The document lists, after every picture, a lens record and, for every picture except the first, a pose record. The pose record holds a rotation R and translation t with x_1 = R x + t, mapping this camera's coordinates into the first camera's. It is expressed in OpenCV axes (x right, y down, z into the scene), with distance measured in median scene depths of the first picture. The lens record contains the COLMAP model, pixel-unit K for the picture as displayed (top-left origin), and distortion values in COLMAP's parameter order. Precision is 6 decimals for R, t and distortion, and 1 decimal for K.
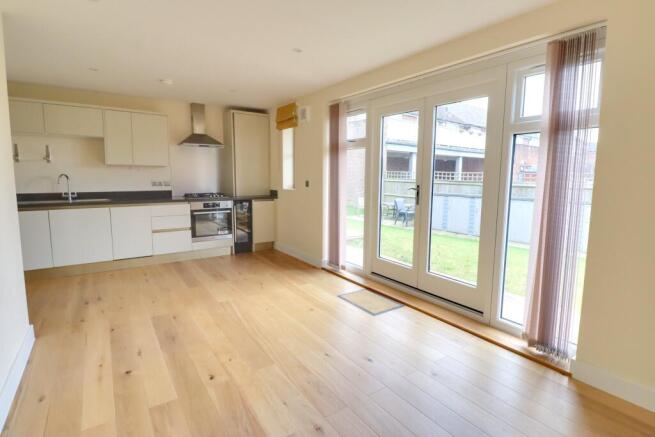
lens RADIAL K [[336.8, 0, 327.7], [0, 336.8, 208.3], [0, 0, 1]] dist [0.000044, 0.000217]
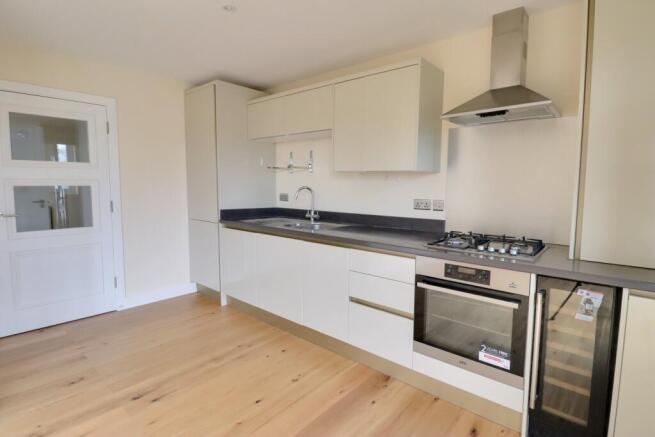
lens RADIAL K [[336.8, 0, 327.7], [0, 336.8, 208.3], [0, 0, 1]] dist [0.000044, 0.000217]
pose [[0.272581, 0.069451, -0.959623, -0.041909], [-0.103343, 0.993735, 0.042565, -0.079925], [0.956567, 0.087568, 0.278051, 0.754669]]
